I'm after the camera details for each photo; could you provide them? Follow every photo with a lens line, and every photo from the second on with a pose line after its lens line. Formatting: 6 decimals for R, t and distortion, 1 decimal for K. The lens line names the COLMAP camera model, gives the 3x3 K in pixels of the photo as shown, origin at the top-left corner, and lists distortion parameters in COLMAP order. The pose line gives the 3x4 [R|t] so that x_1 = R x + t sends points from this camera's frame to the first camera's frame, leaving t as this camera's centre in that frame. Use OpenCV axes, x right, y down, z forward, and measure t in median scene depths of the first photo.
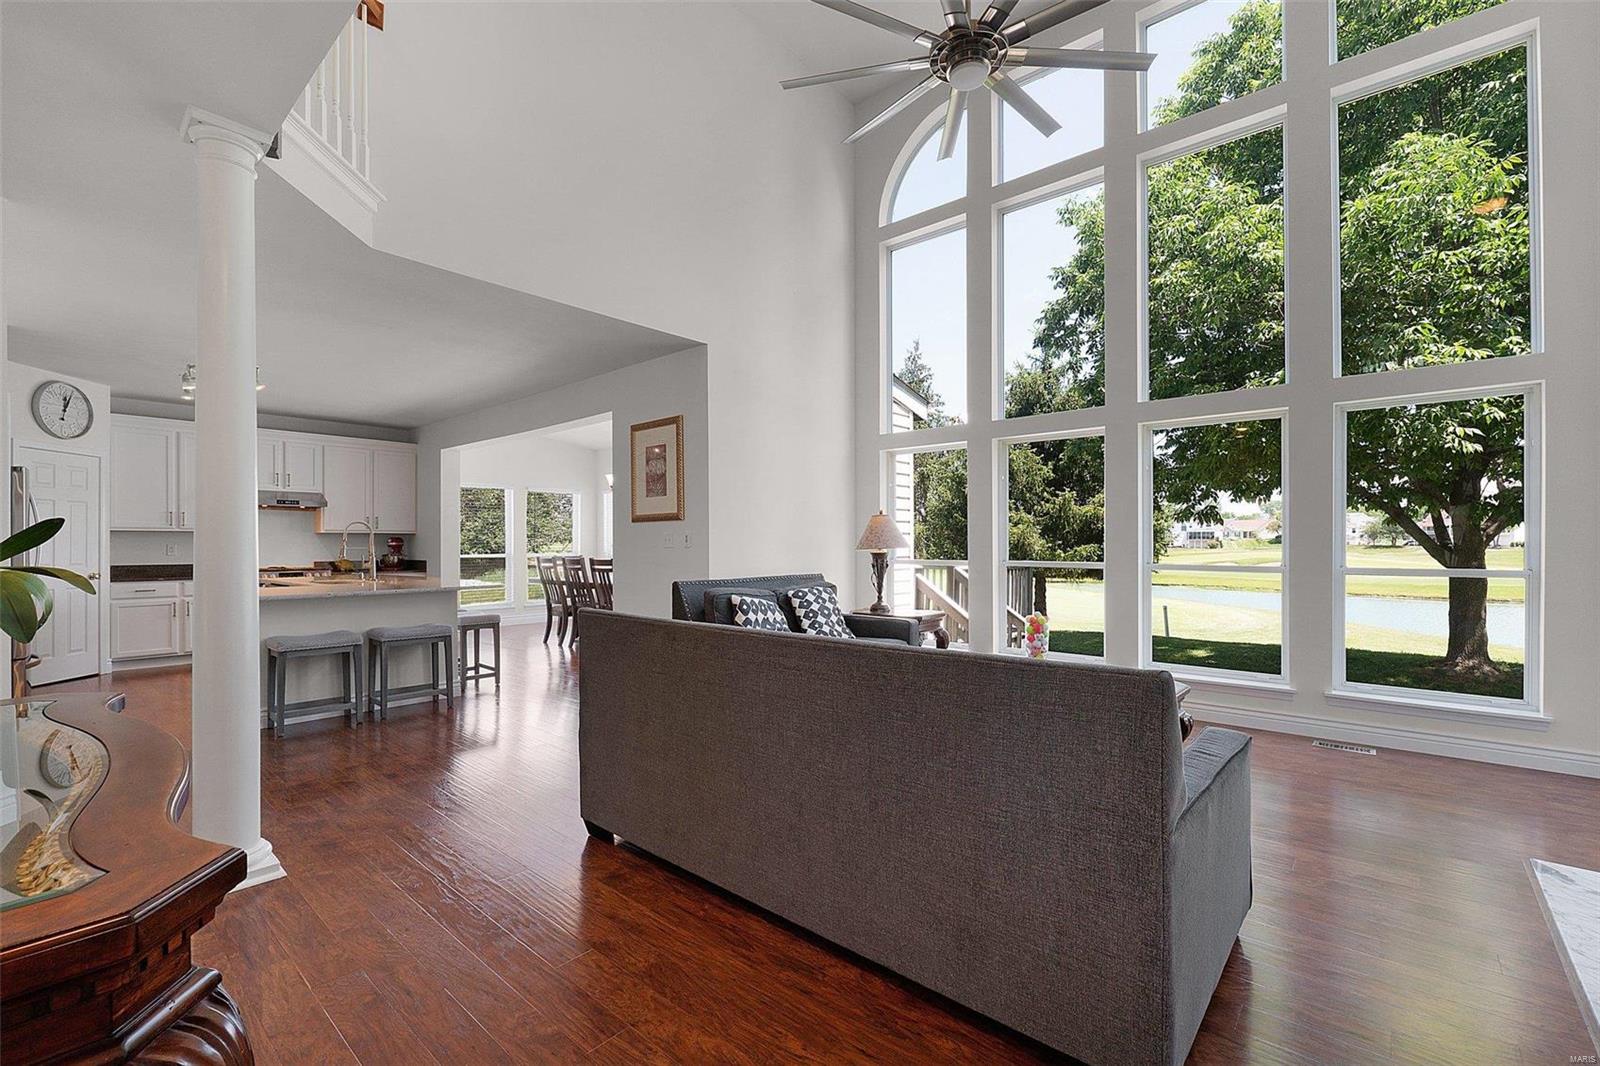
lens RADIAL K [[688.9, 0, 795.5], [0, 688.9, 543.0], [0, 0, 1]] dist [-0.000259, -0.000140]
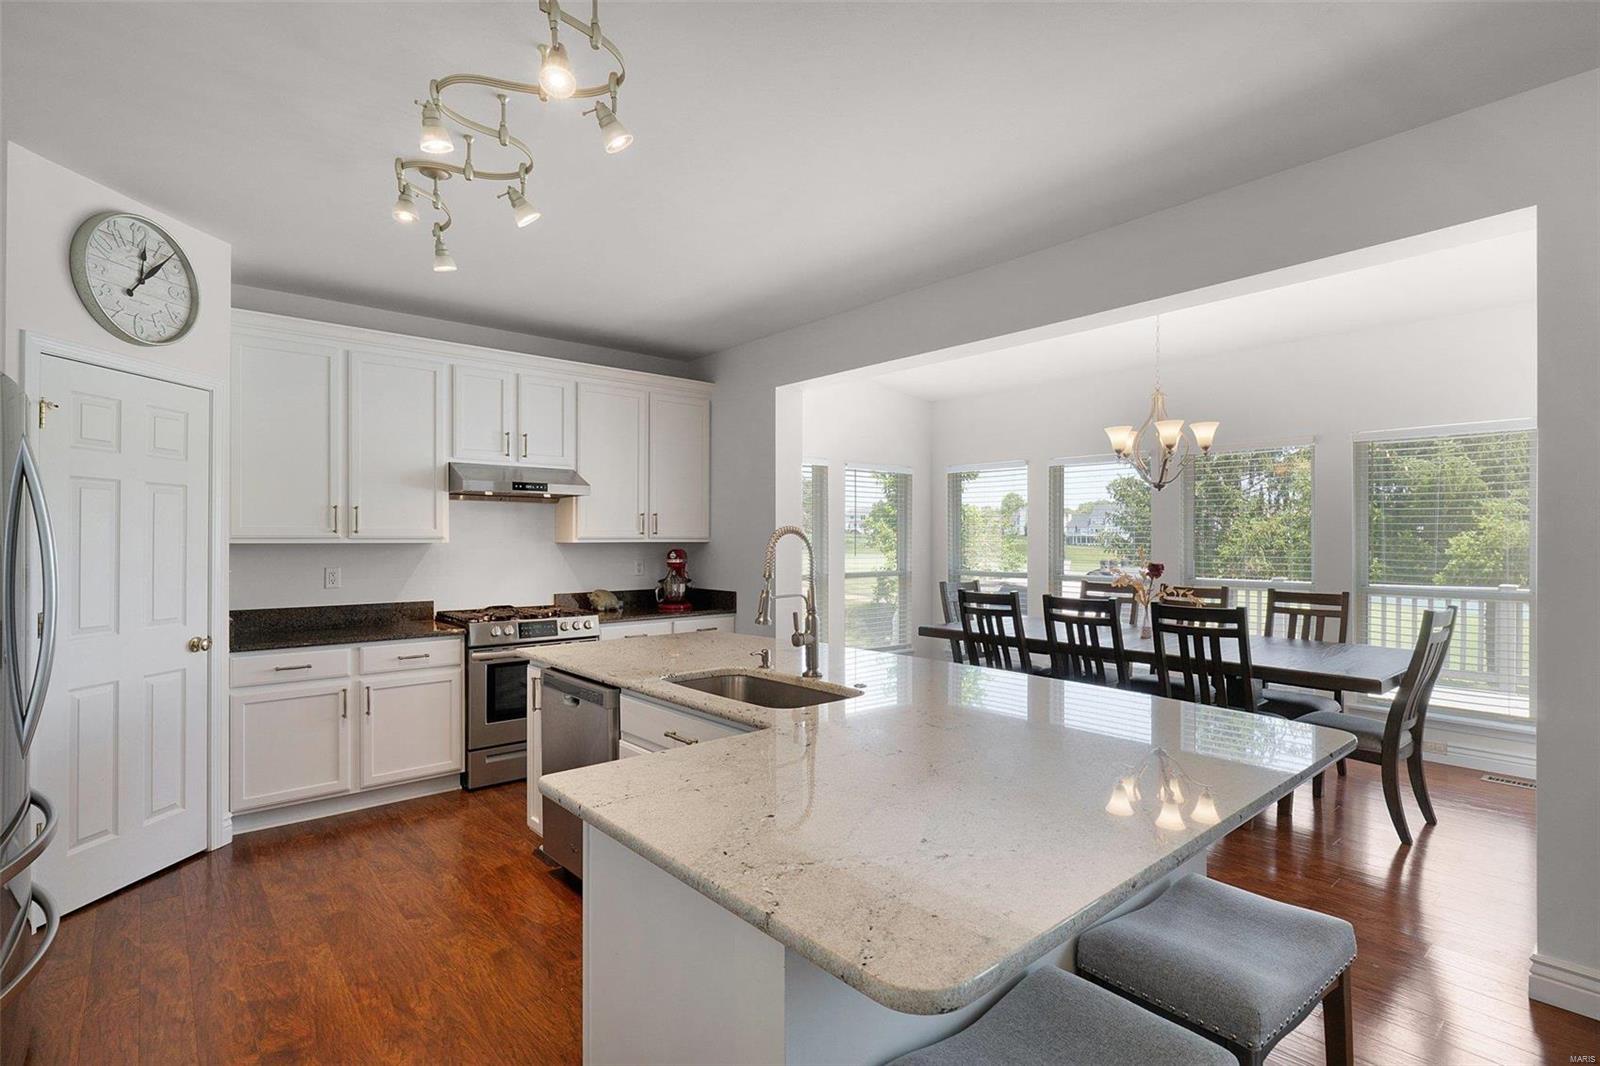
lens RADIAL K [[768.2, 0, 800.0], [0, 768.2, 533.0], [0, 0, 1]] dist [-0.003454, -0.000429]
pose [[0.988404, 0.002918, -0.151817, -0.475134], [-0.003273, 0.999992, -0.002091, -0.024561], [0.151810, 0.002564, 0.988406, 0.484627]]
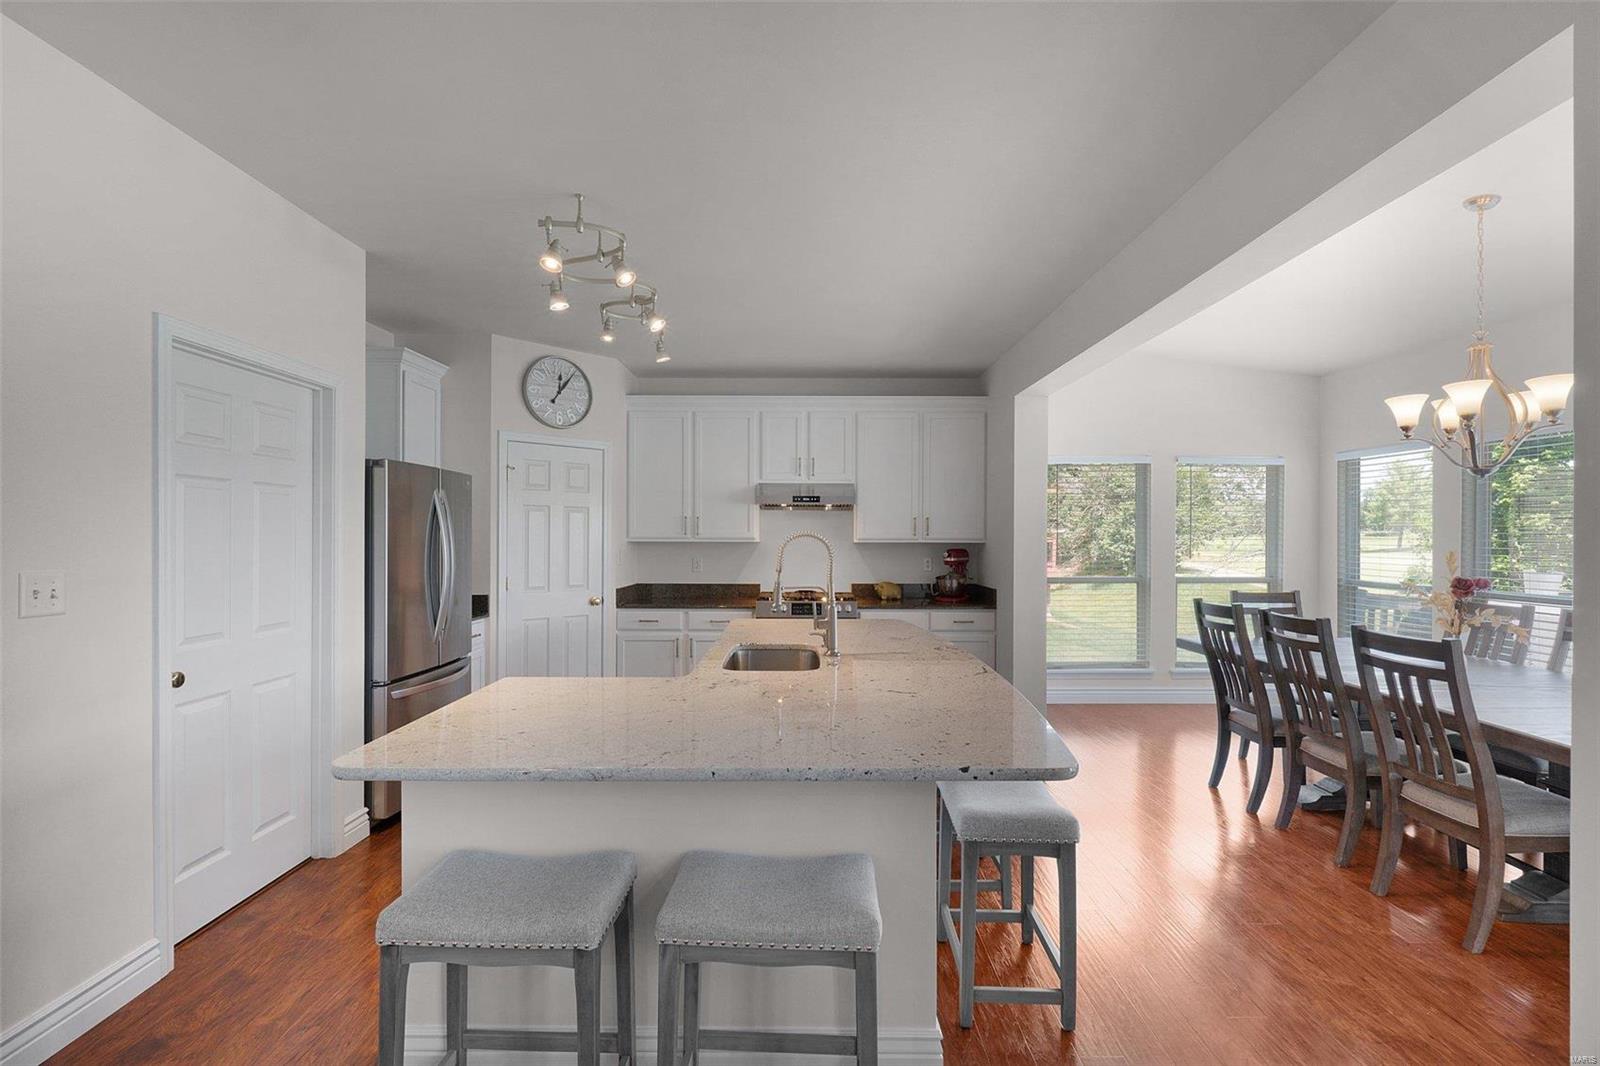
lens RADIAL K [[726.7, 0, 800.0], [0, 726.7, 533.0], [0, 0, 1]] dist [-0.001616, 0.000212]
pose [[0.655726, 0.001355, -0.754998, -0.212125], [-0.001803, 0.999998, 0.000229, -0.027140], [0.754997, 0.001211, 0.655728, 0.560259]]
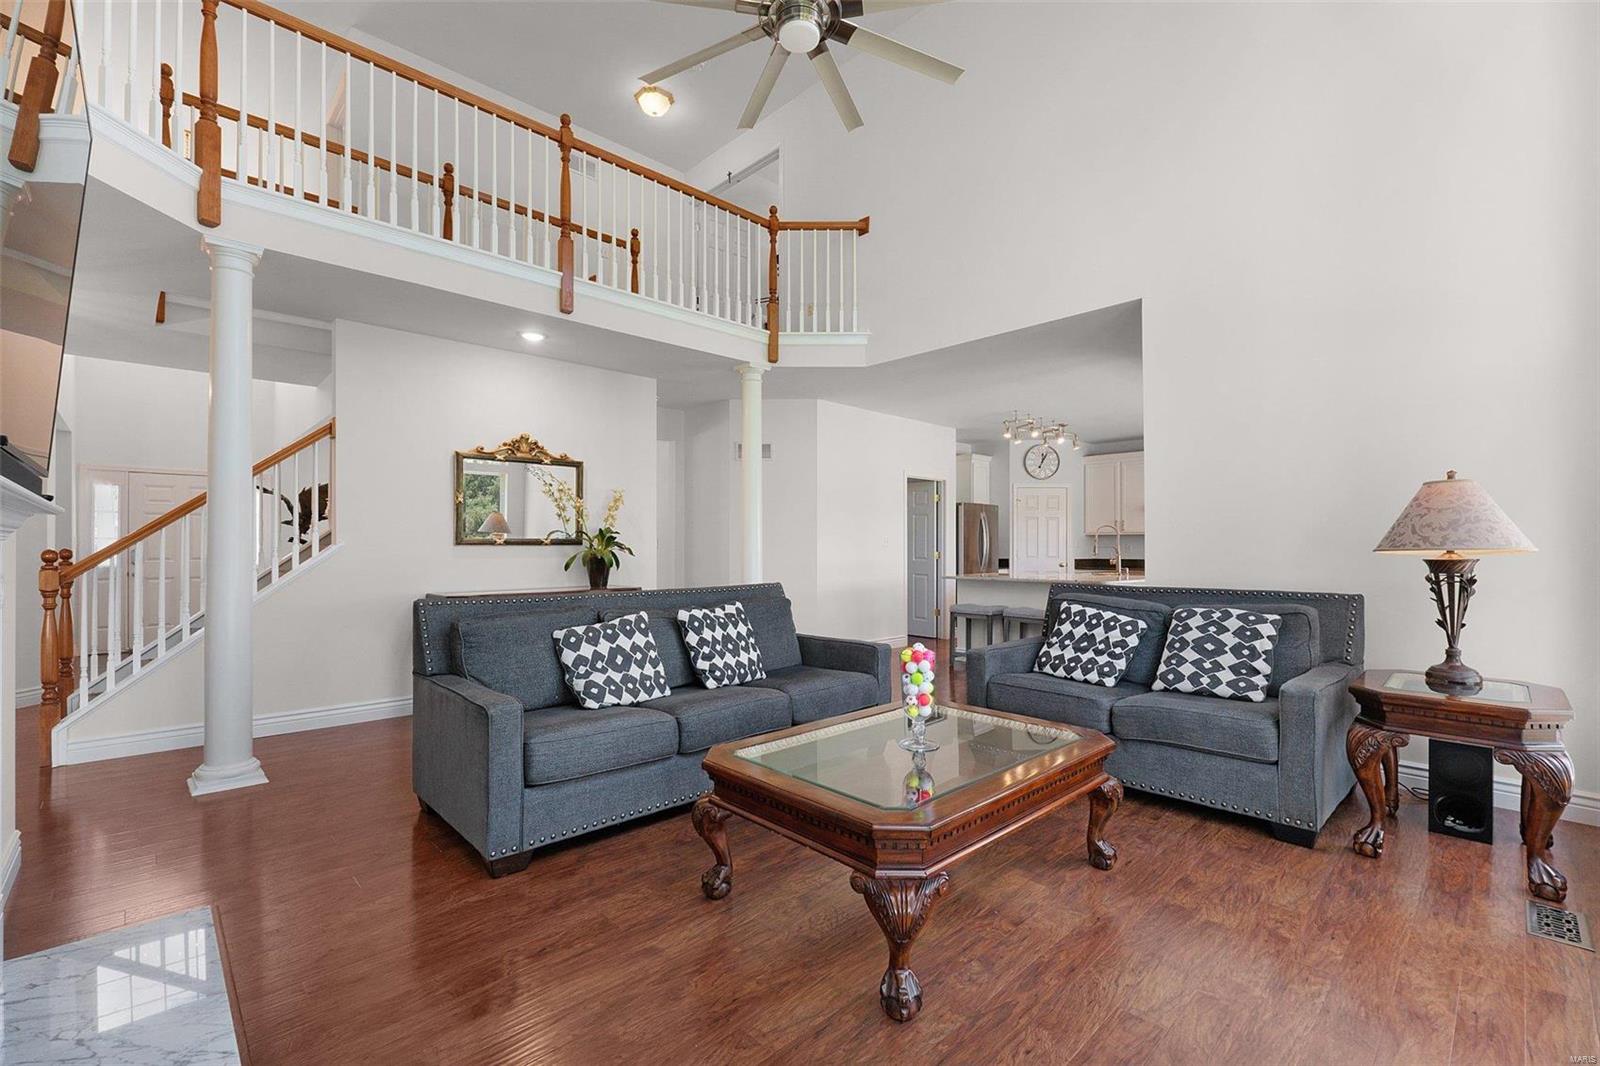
lens RADIAL K [[699.1, 0, 798.9], [0, 699.1, 545.3], [0, 0, 1]] dist [0.000505, -0.000003]
pose [[-0.097353, -0.000968, -0.995249, 0.537230], [0.004511, 0.999989, -0.001414, 0.002915], [0.995240, -0.004628, -0.097347, 0.498373]]
